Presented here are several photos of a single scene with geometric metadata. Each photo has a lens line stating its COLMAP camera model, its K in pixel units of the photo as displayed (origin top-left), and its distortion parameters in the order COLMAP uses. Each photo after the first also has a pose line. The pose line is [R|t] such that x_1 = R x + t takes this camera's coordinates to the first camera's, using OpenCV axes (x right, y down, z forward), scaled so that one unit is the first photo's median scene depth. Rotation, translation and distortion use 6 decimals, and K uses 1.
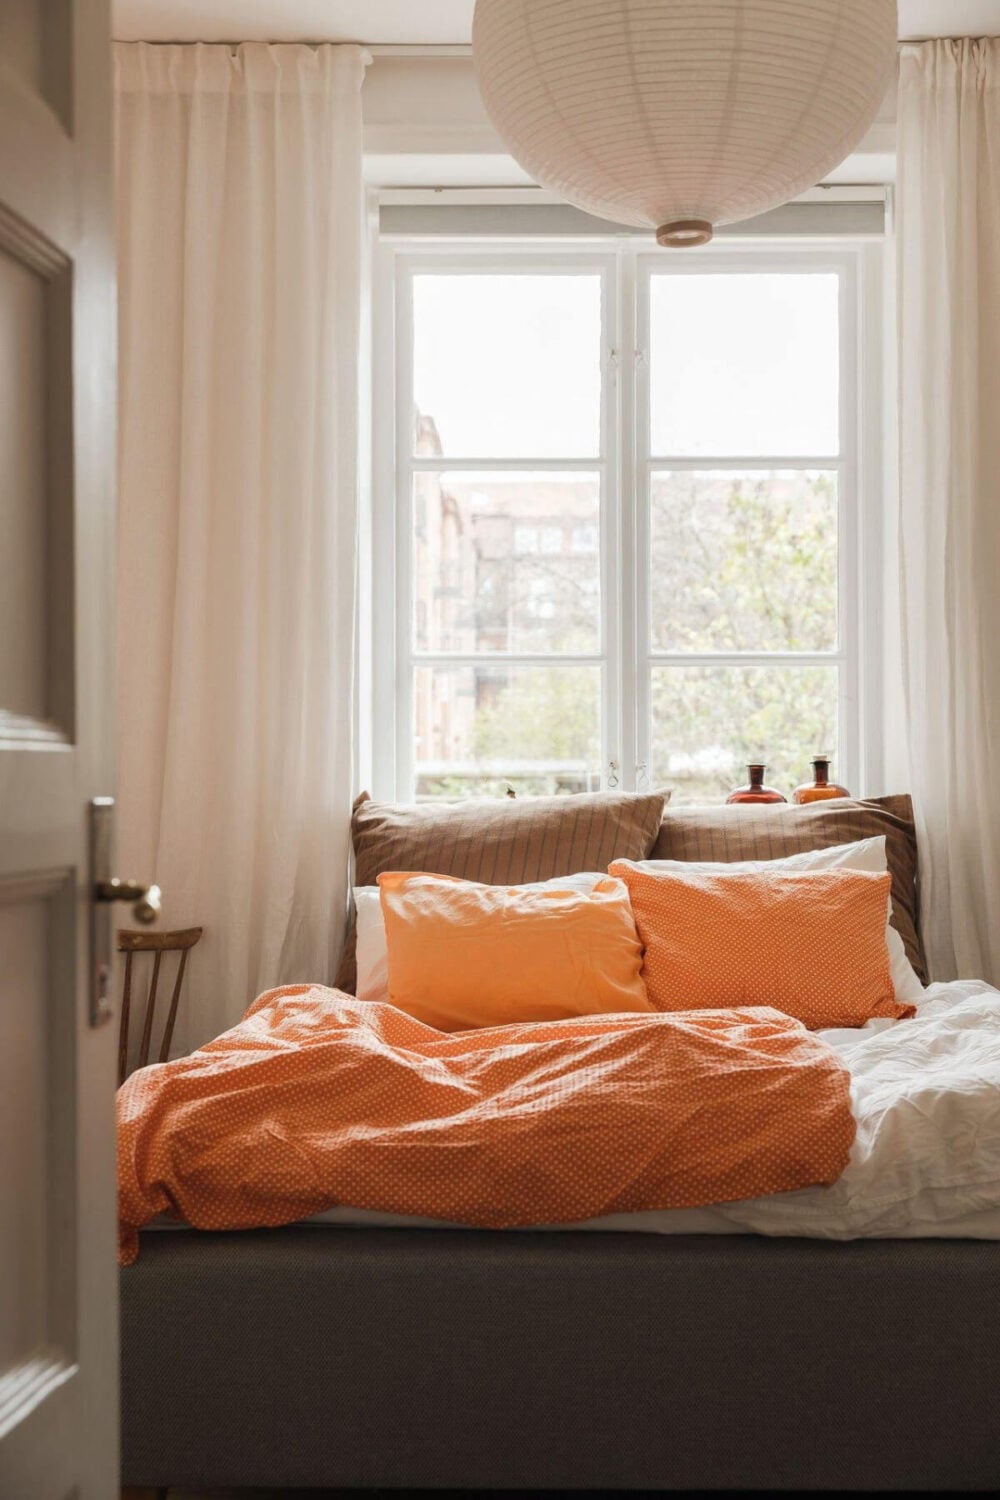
lens RADIAL K [[2459.2, 0, 544.4], [0, 2459.2, 717.2], [0, 0, 1]] dist [0.019733, 0.069372]
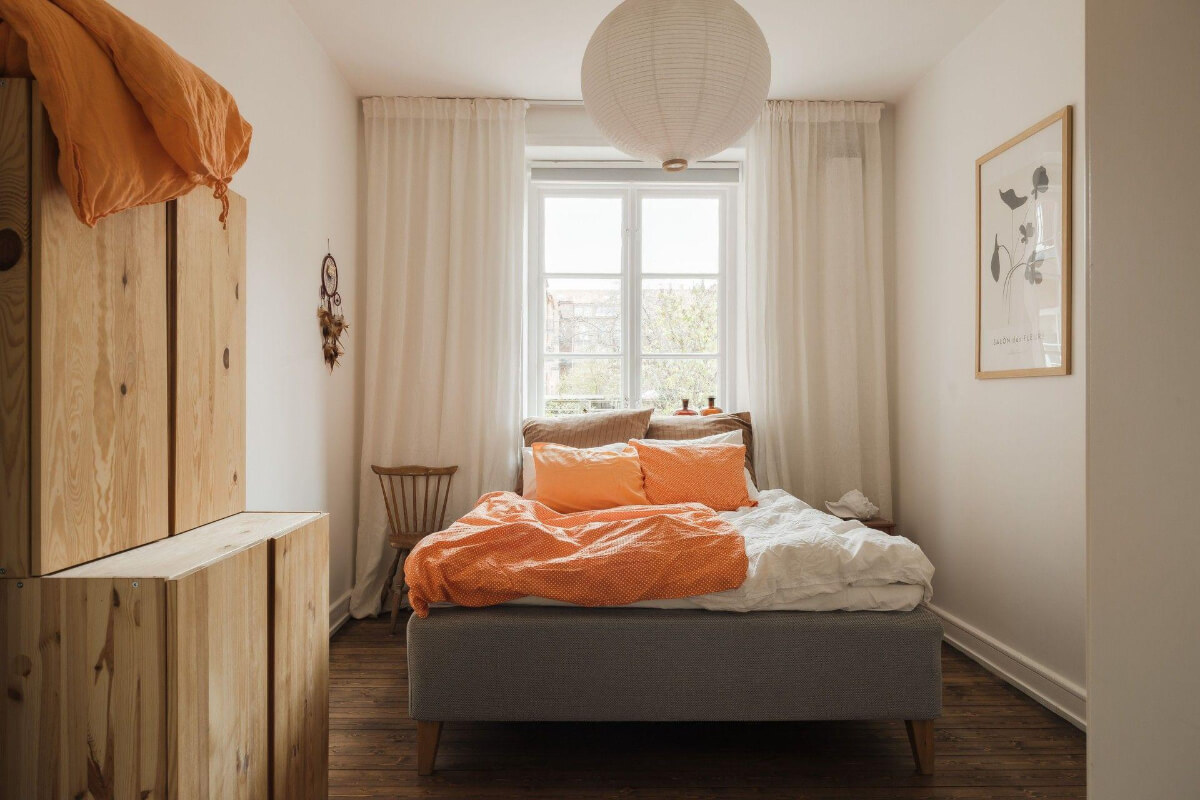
lens RADIAL K [[878.9, 0, 600.0], [0, 878.9, 400.0], [0, 0, 1]] dist [-0.006828, -0.002903]
pose [[0.999686, 0.005032, 0.024536, -0.023639], [-0.005649, 0.999668, 0.025134, -0.001577], [-0.024402, -0.025264, 0.999383, 0.152867]]
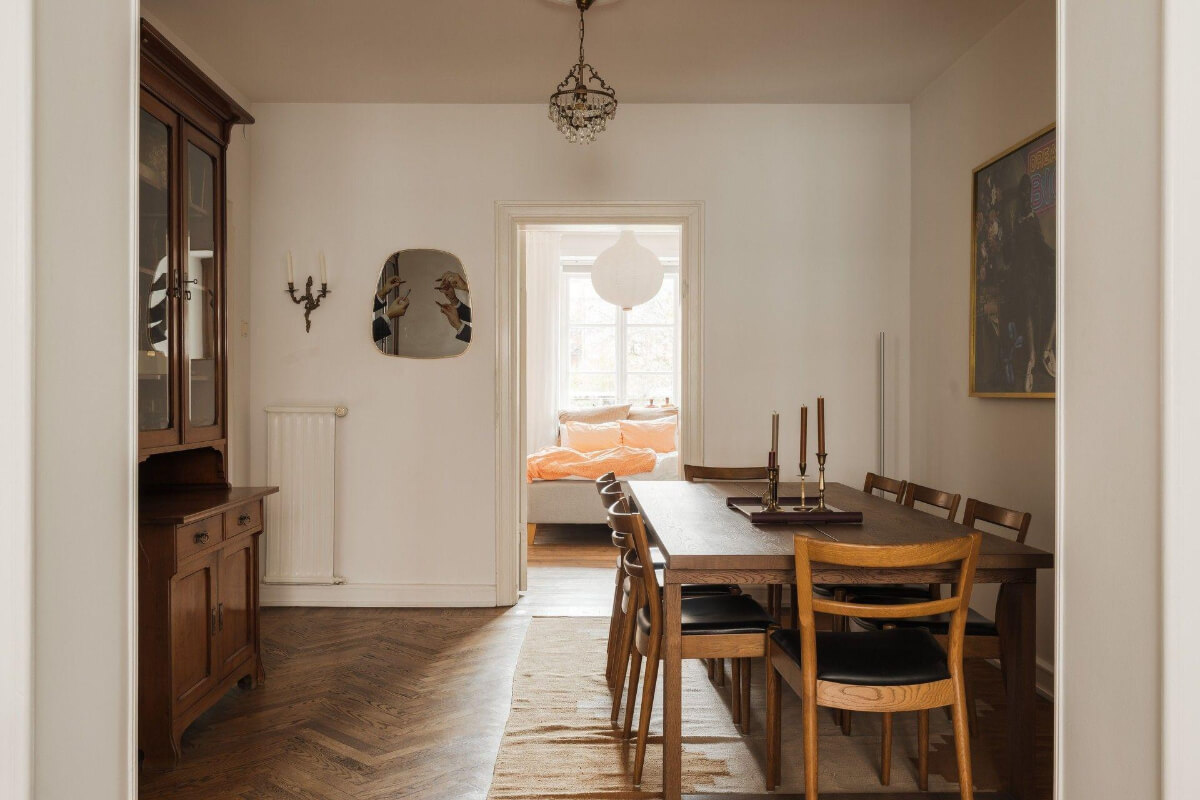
lens RADIAL K [[1967.3, 0, 600.0], [0, 1967.3, 400.0], [0, 0, 1]] dist [0.019733, 0.069372]
pose [[0.999962, 0.006955, 0.005173, -0.024091], [-0.007098, 0.999579, 0.028131, -0.086323], [-0.004976, -0.028167, 0.999591, -2.820366]]
